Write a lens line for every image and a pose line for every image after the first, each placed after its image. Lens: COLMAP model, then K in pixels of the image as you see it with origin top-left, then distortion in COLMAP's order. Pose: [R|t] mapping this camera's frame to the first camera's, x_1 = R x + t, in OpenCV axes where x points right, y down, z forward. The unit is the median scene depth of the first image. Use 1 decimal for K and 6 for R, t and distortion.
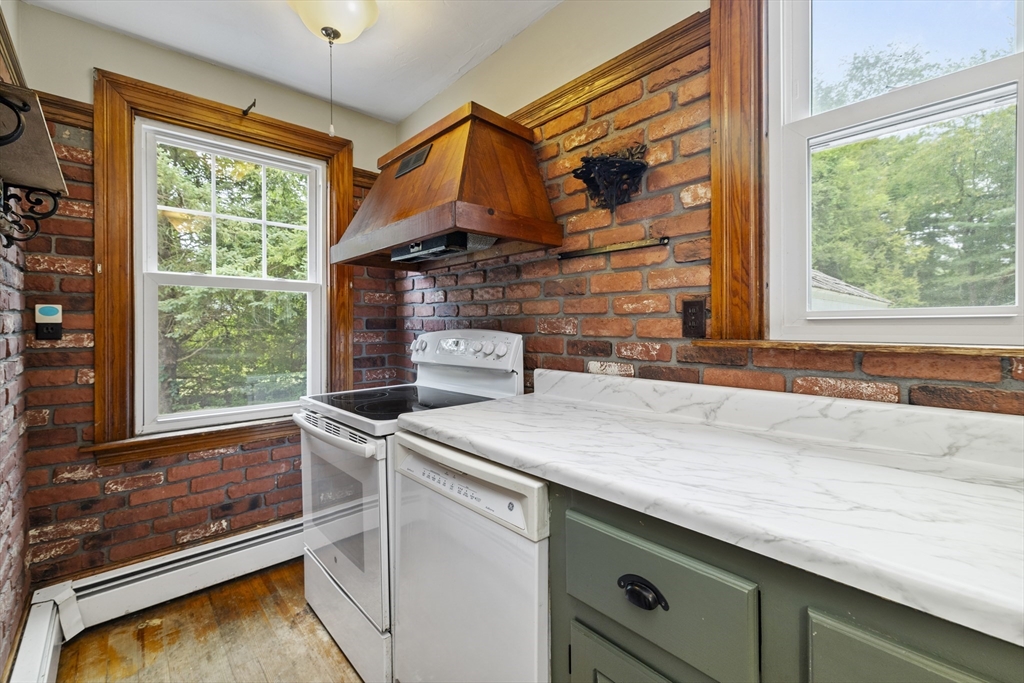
lens RADIAL K [[432.9, 0, 504.5], [0, 432.9, 329.1], [0, 0, 1]] dist [-0.001234, 0.000377]
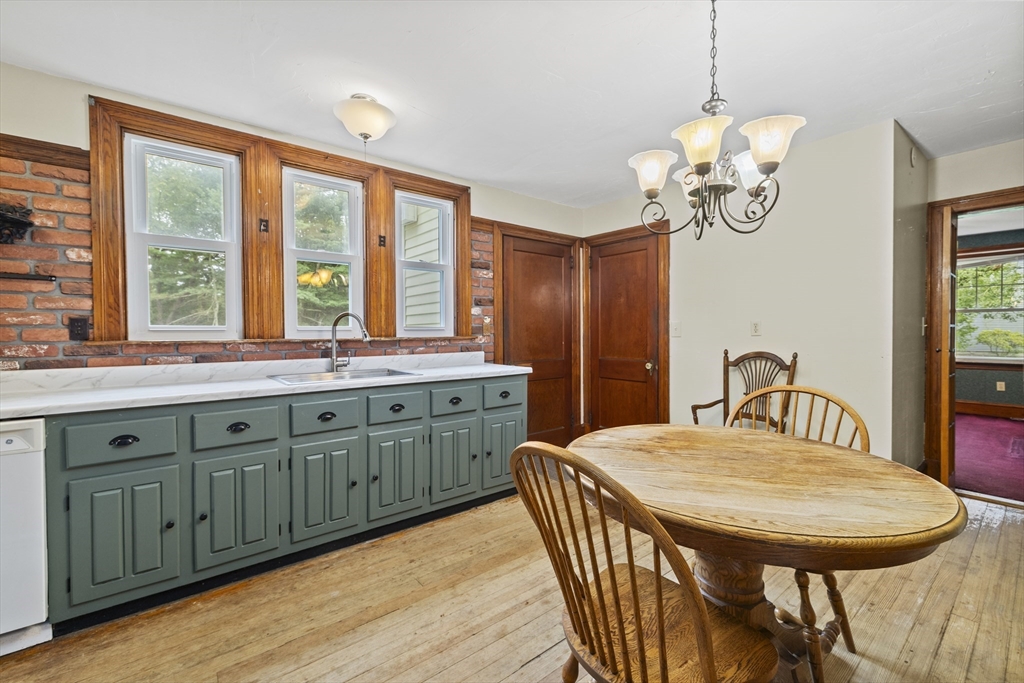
lens RADIAL K [[432.9, 0, 506.2], [0, 432.9, 336.4], [0, 0, 1]] dist [-0.001234, 0.000377]
pose [[0.063142, -0.006468, 0.997984, -0.917502], [0.011573, 0.999917, 0.005748, 0.011471], [-0.997937, 0.011187, 0.063212, -0.611053]]
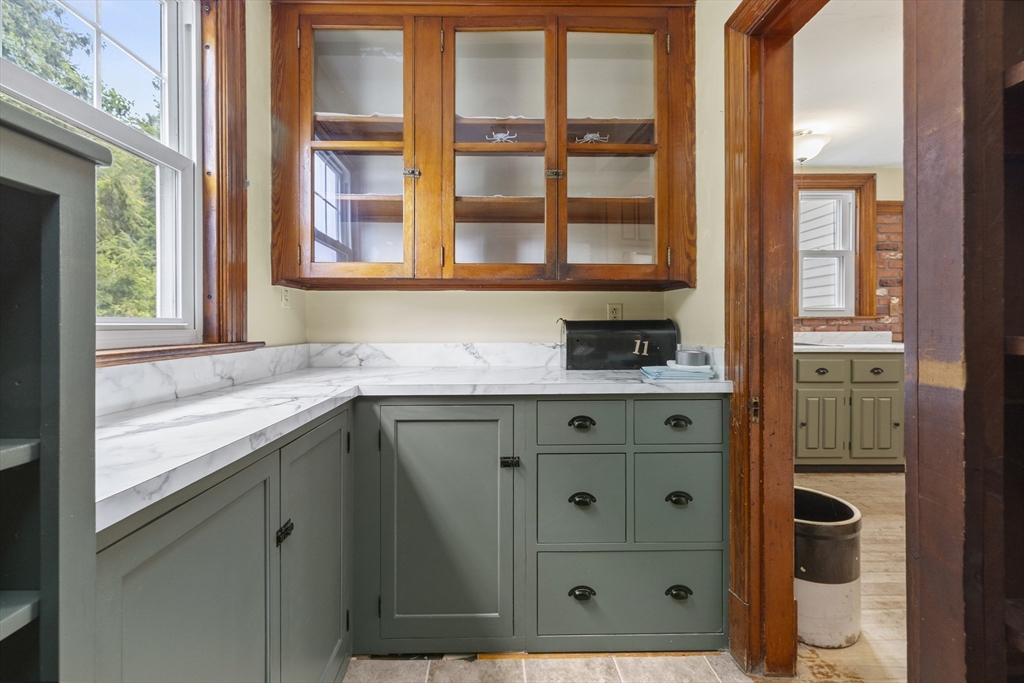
lens RADIAL K [[432.9, 0, 493.3], [0, 432.9, 325.7], [0, 0, 1]] dist [-0.001234, 0.000377]
pose [[0.669845, 0.003054, 0.742495, -1.817852], [0.002664, 0.999975, -0.006517, 0.082307], [-0.742496, 0.006343, 0.669820, -0.313281]]
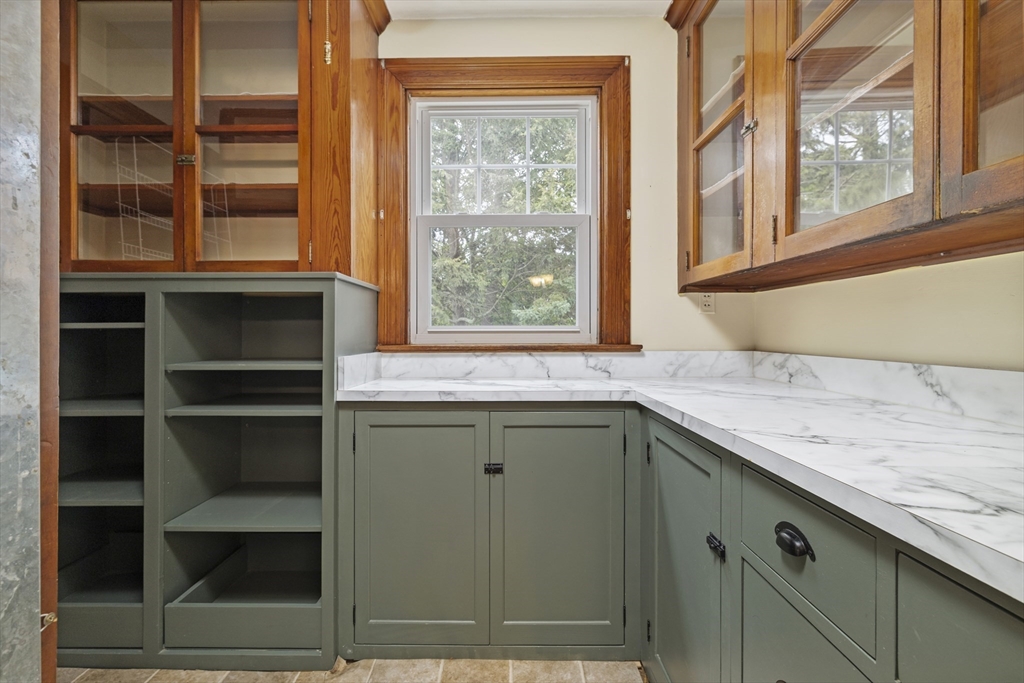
lens RADIAL K [[432.9, 0, 510.9], [0, 432.9, 331.7], [0, 0, 1]] dist [-0.001234, 0.000377]
pose [[0.742907, 0.005828, -0.669369, -0.925965], [-0.008776, 0.999961, -0.001034, 0.080348], [0.669337, 0.006642, 0.742929, -0.340217]]
